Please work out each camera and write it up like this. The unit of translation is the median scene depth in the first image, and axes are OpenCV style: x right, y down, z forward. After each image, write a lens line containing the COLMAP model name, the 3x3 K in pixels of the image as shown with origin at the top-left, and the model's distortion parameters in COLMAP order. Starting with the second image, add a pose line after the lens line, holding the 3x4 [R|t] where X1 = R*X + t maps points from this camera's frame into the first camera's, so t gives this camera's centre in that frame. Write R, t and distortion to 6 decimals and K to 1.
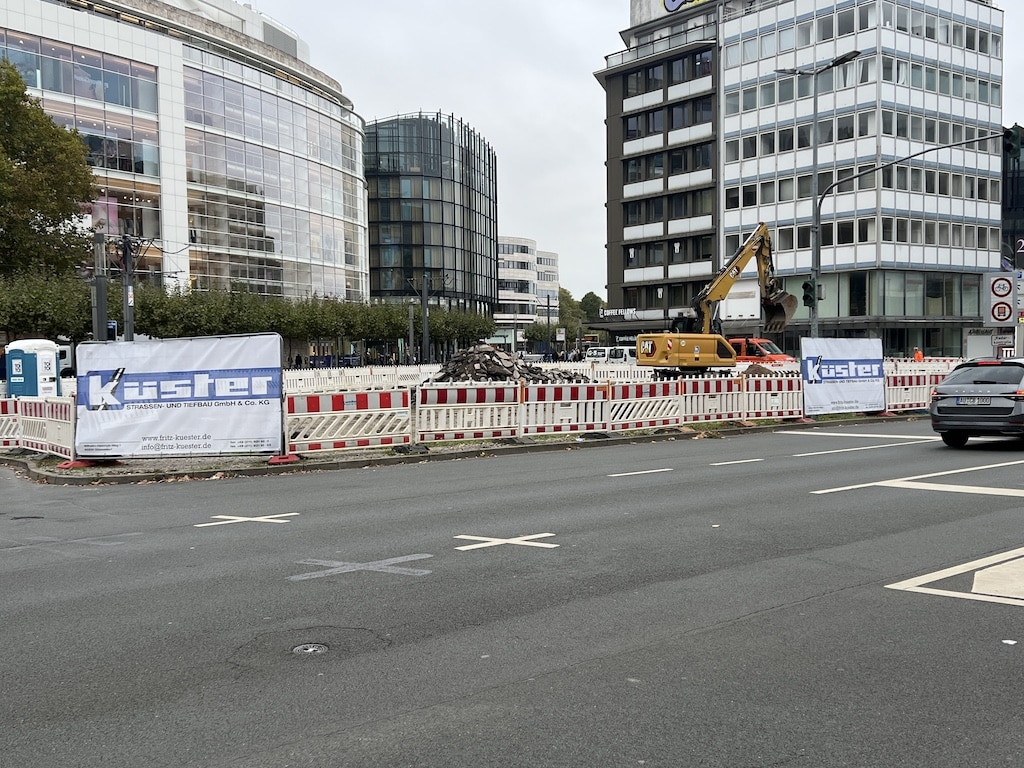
lens RADIAL K [[1097.1, 0, 510.5], [0, 1097.1, 388.2], [0, 0, 1]] dist [0.019678, 0.000000]
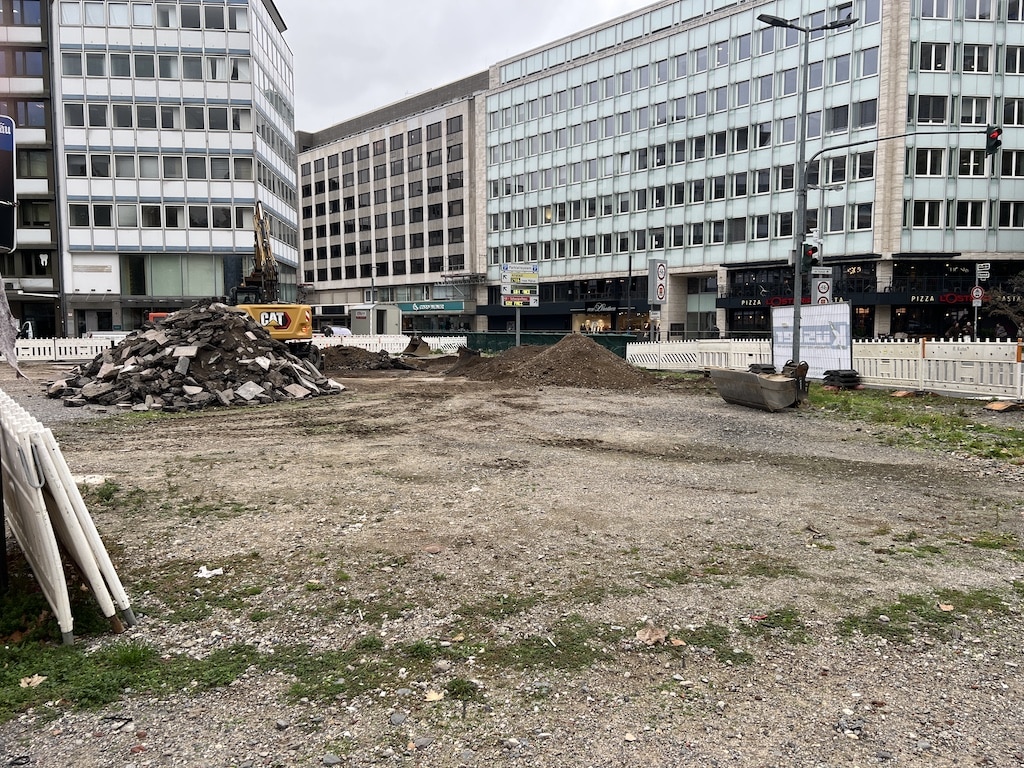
lens RADIAL K [[762.5, 0, 510.8], [0, 762.5, 392.5], [0, 0, 1]] dist [0.045896, -0.050839]
pose [[0.529994, -0.060047, 0.845873, -0.172252], [0.024139, 0.998154, 0.055732, -0.003898], [-0.847658, -0.009119, 0.530465, 0.315820]]
